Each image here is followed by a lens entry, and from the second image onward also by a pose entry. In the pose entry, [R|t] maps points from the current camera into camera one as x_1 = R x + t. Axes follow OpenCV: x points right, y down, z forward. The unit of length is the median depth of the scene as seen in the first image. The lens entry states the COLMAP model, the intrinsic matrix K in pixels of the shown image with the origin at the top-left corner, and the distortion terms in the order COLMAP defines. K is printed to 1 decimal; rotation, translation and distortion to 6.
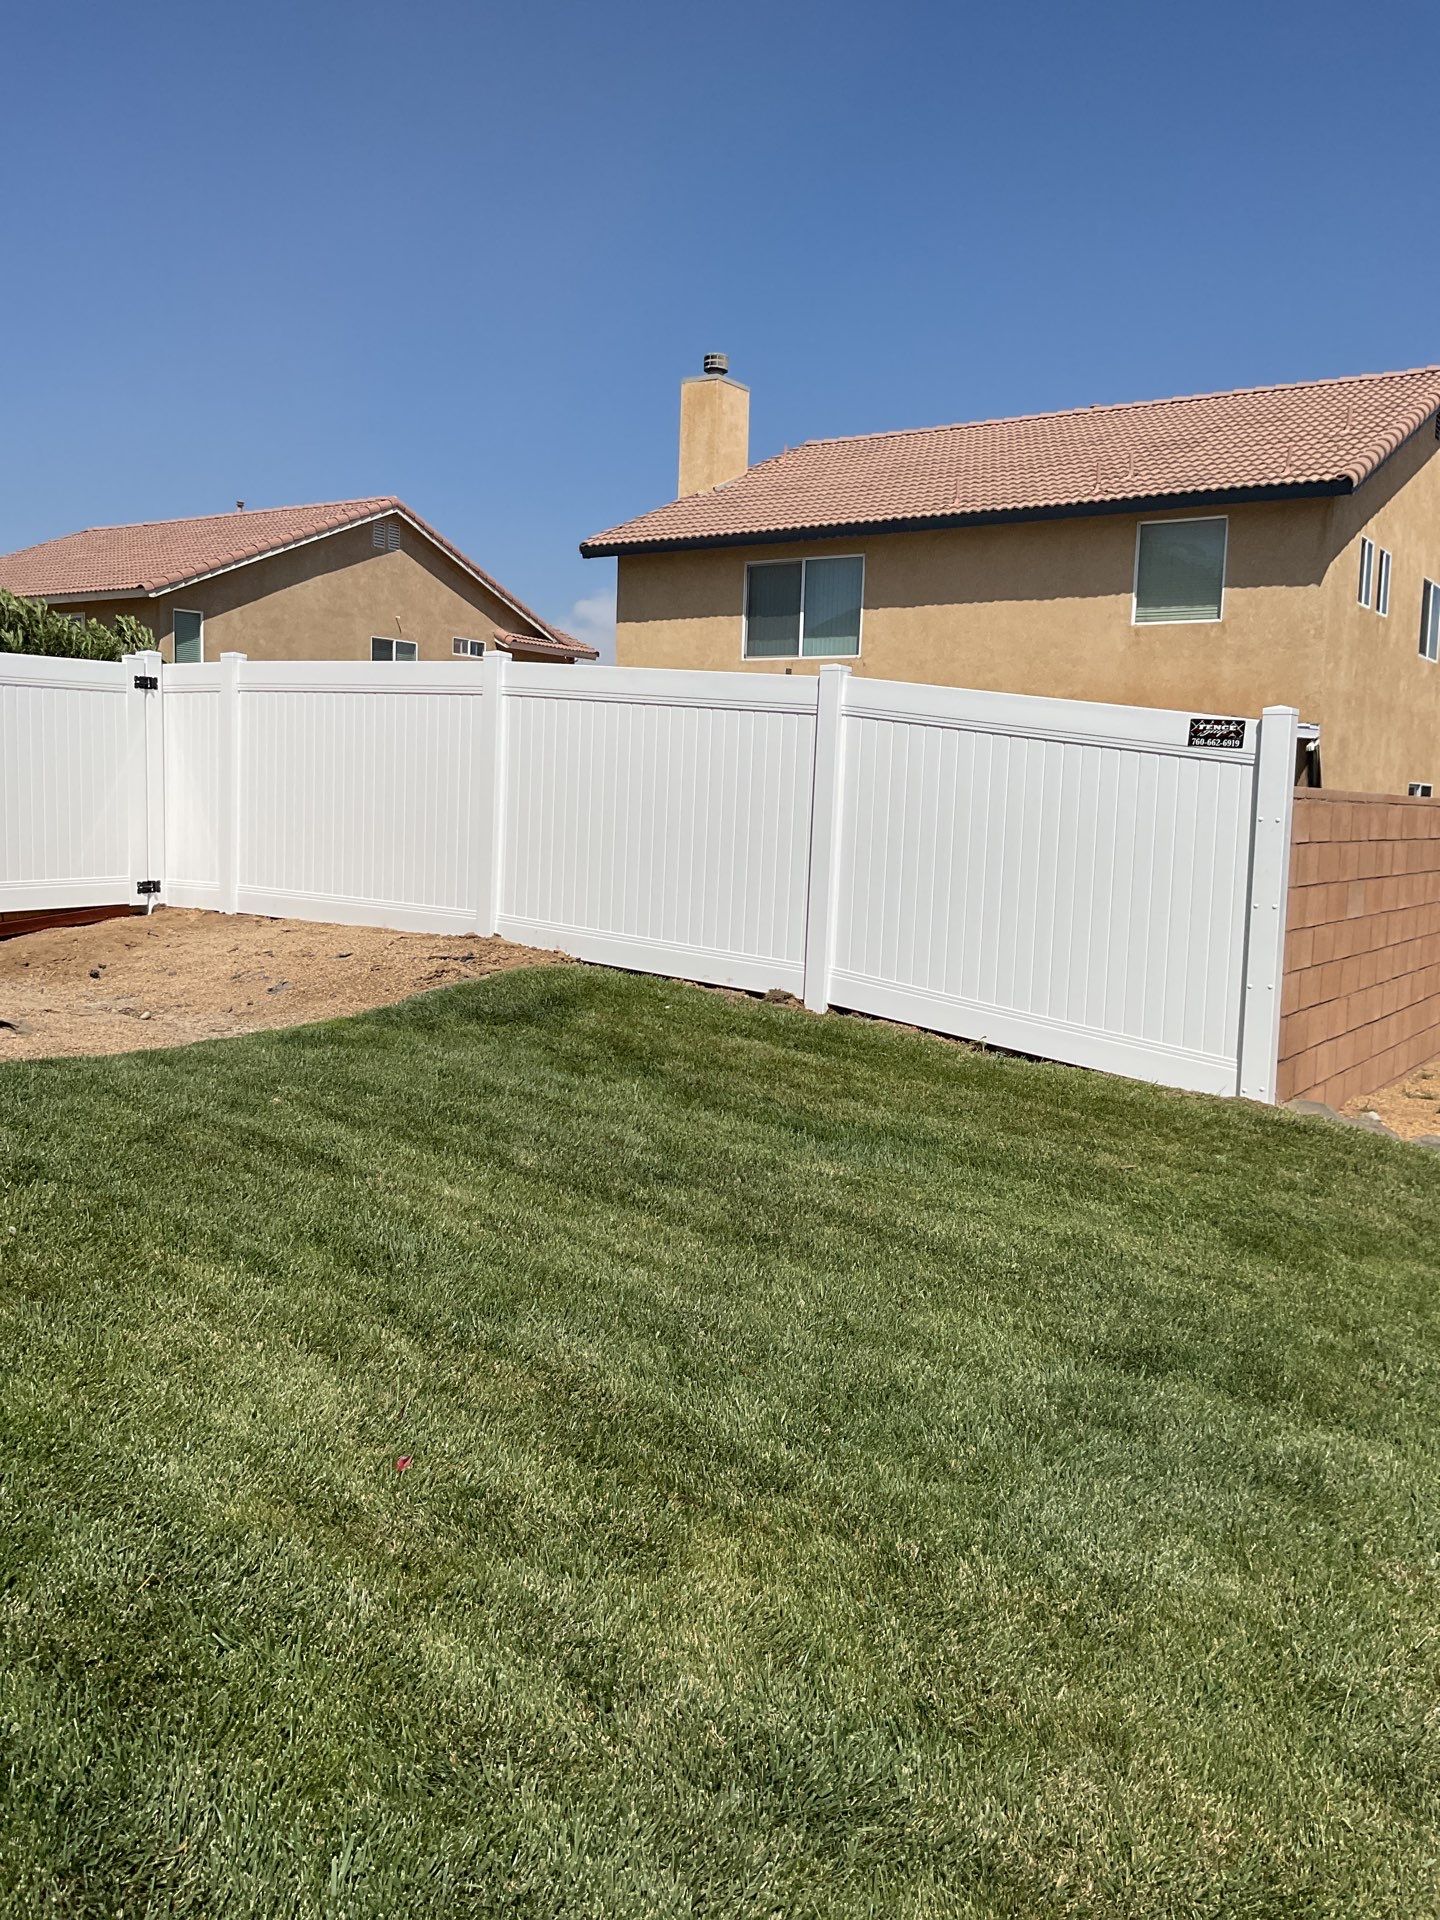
lens RADIAL K [[1567.7, 0, 719.5], [0, 1567.7, 950.8], [0, 0, 1]] dist [0.115180, -0.224718]
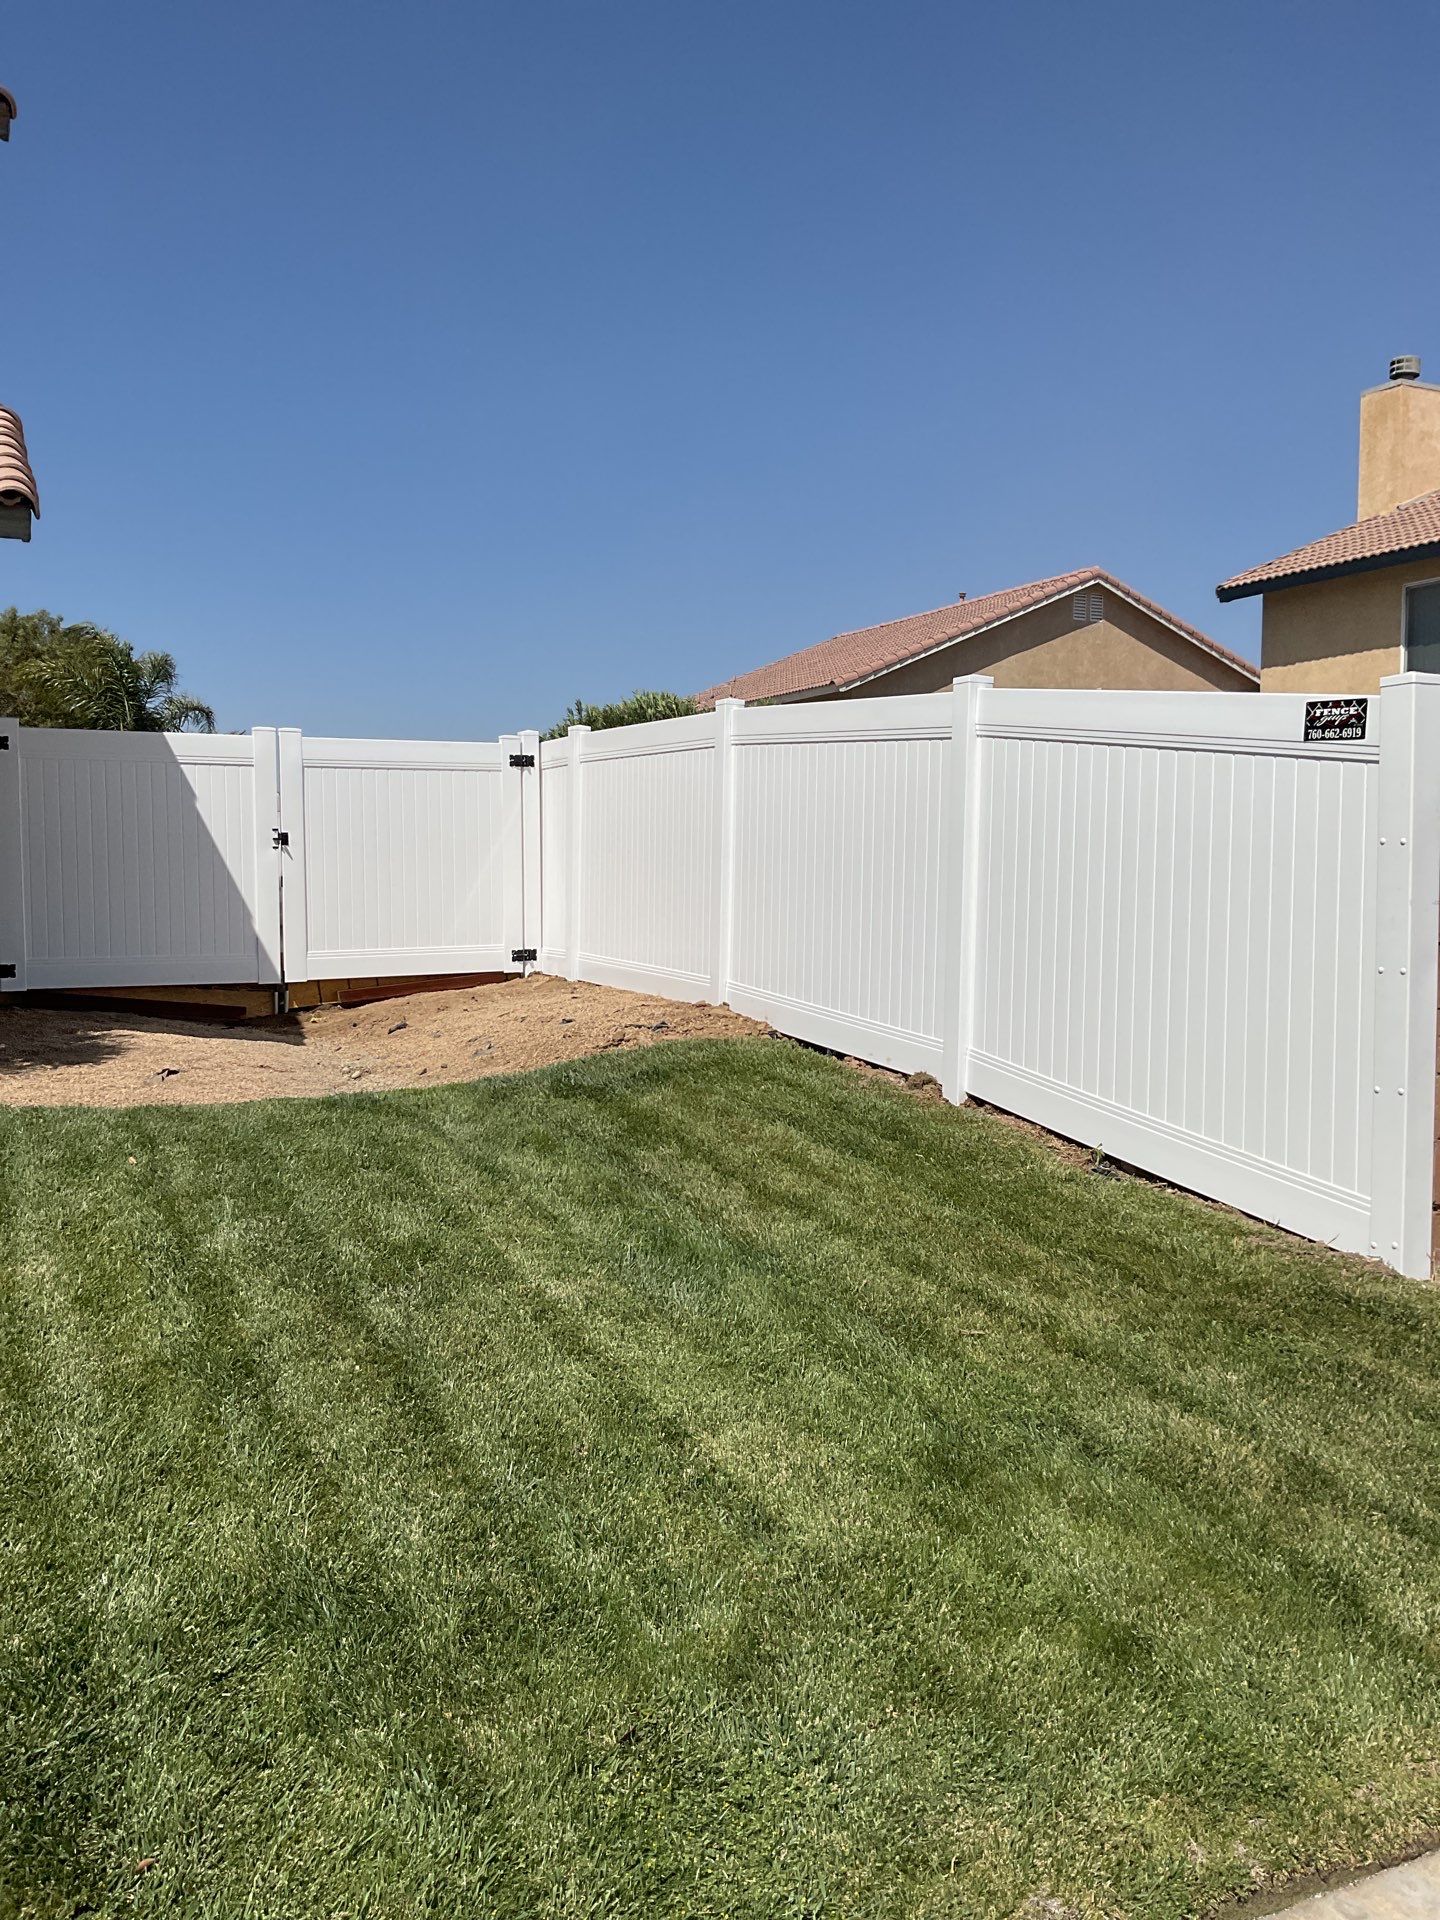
lens RADIAL K [[1567.7, 0, 719.5], [0, 1567.7, 950.8], [0, 0, 1]] dist [0.115180, -0.224718]
pose [[0.863515, -0.000912, -0.504323, 0.272508], [-0.025869, 0.998602, -0.046098, 0.001213], [0.503660, 0.052853, 0.862284, 0.172827]]
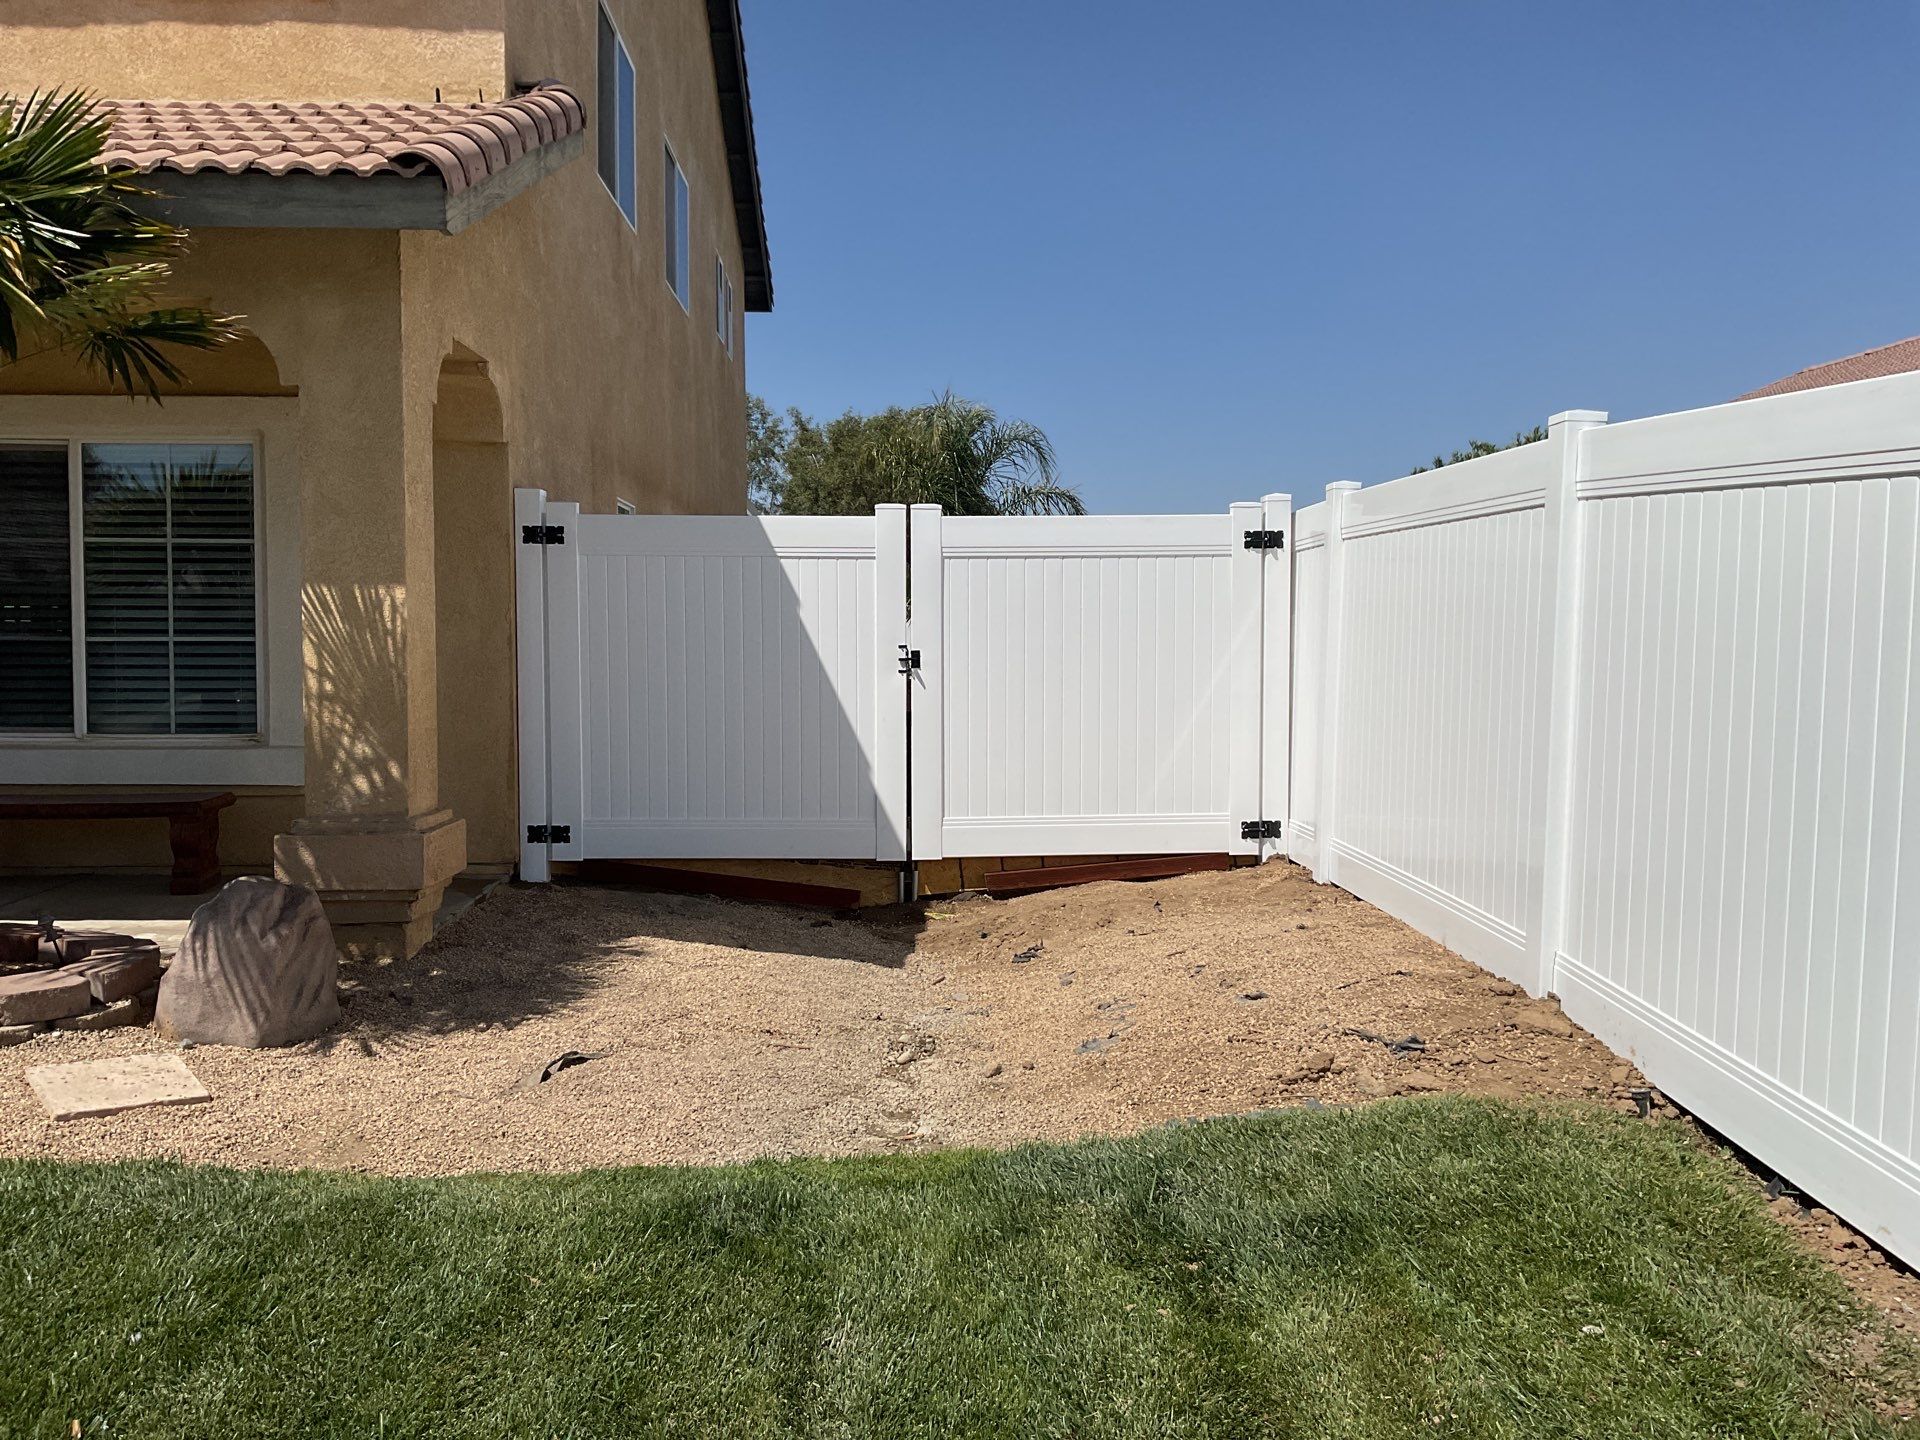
lens RADIAL K [[1567.7, 0, 952.6], [0, 1567.7, 723.0], [0, 0, 1]] dist [0.115180, -0.224718]
pose [[0.588907, 0.014739, -0.808066, 0.119909], [-0.066689, 0.997310, -0.030411, -0.056921], [0.805445, 0.071798, 0.588306, 0.478956]]
